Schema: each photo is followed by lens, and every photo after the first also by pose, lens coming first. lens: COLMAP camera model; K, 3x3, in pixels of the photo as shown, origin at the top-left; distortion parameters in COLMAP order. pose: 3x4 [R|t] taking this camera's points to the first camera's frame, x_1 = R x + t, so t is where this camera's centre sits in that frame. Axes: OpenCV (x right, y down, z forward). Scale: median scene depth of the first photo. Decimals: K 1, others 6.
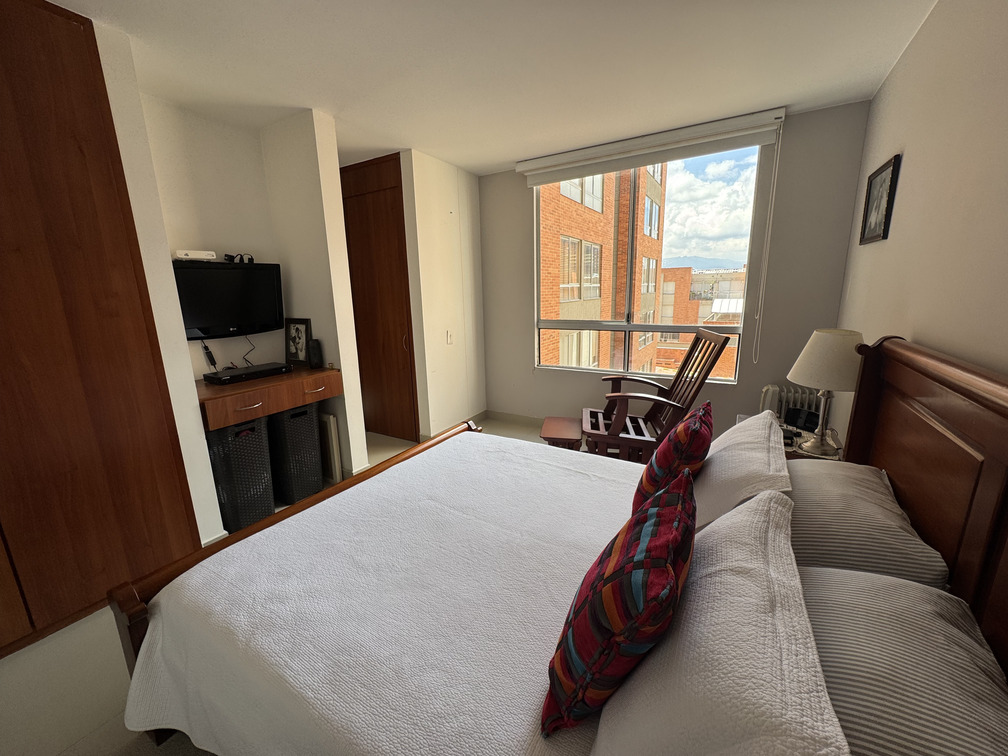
lens RADIAL K [[400.2, 0, 501.1], [0, 400.2, 380.5], [0, 0, 1]] dist [-0.002936, 0.000416]
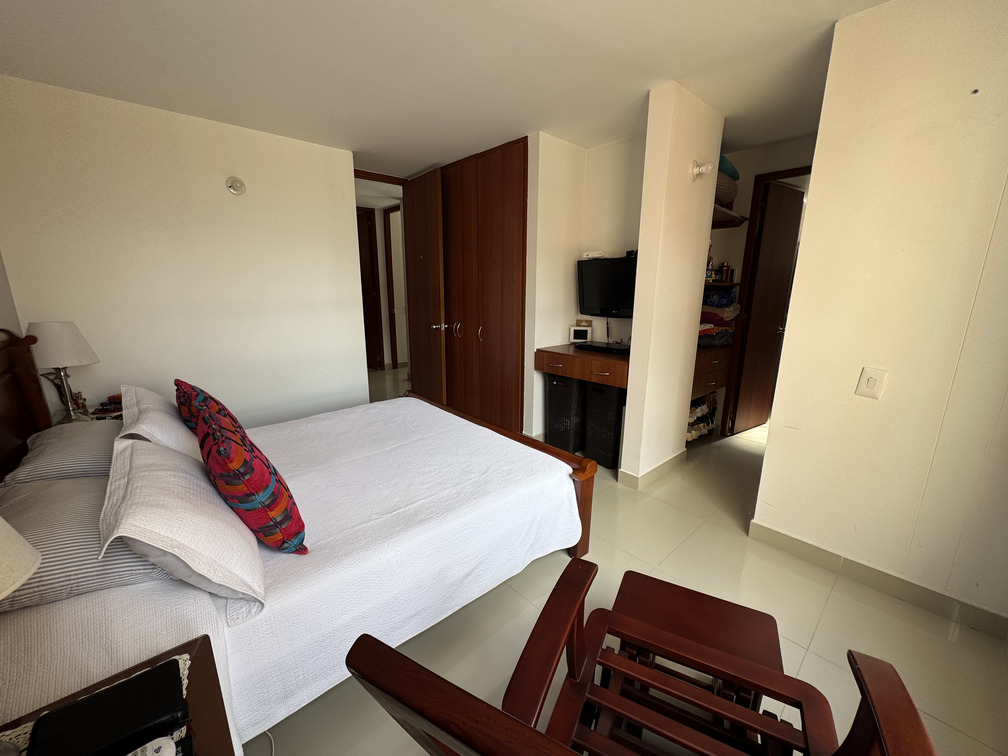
lens RADIAL K [[400.2, 0, 506.0], [0, 400.2, 379.2], [0, 0, 1]] dist [-0.002936, 0.000416]
pose [[-0.297021, 0.236108, -0.925220, 0.640628], [-0.208080, 0.929657, 0.304039, -0.243922], [0.931923, 0.282826, -0.226999, 1.038372]]
